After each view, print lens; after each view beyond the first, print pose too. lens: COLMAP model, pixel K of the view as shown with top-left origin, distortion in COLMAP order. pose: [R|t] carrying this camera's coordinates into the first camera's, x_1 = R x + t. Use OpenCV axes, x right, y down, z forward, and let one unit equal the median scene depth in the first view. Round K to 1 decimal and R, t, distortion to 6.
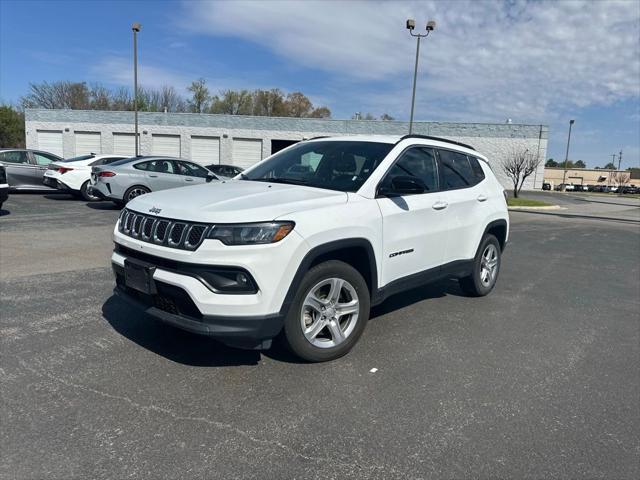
lens RADIAL K [[437.4, 0, 320.0], [0, 437.4, 240.0], [0, 0, 1]] dist [0.040882, -0.054752]
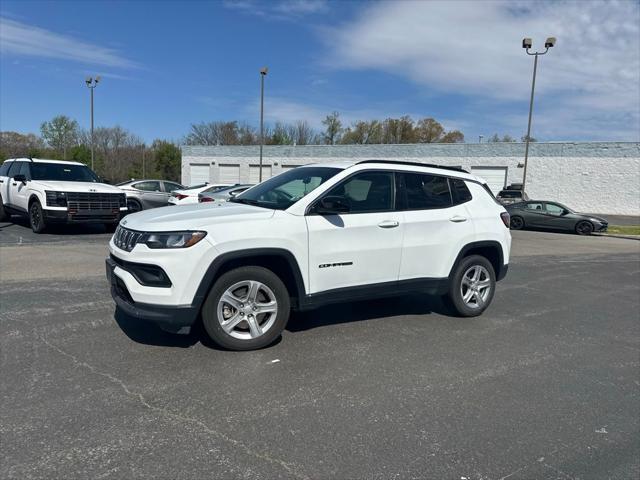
lens RADIAL K [[437.4, 0, 320.0], [0, 437.4, 240.0], [0, 0, 1]] dist [0.040882, -0.054752]
pose [[0.959389, 0.020721, -0.281323, 0.369649], [-0.037559, 0.997802, -0.054593, 0.023067], [0.279574, 0.062942, 0.958059, -0.067150]]
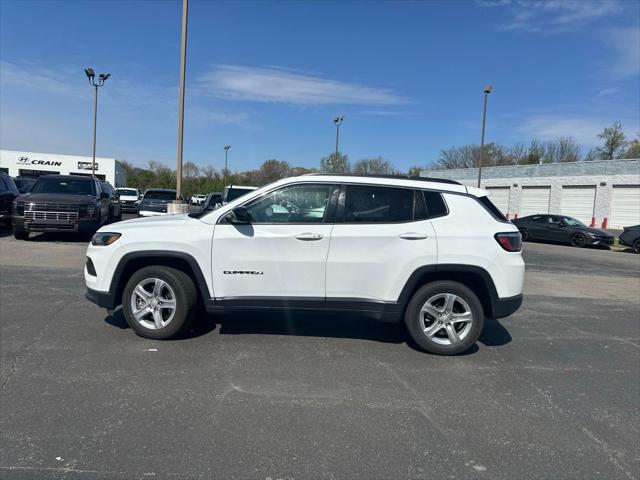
lens RADIAL K [[432.5, 0, 320.0], [0, 432.5, 240.0], [0, 0, 1]] dist [0.079701, -0.129763]
pose [[0.670344, 0.040188, -0.740961, 0.942073], [-0.127184, 0.989979, -0.061369, -0.009686], [0.731069, 0.135377, 0.668738, 0.296492]]
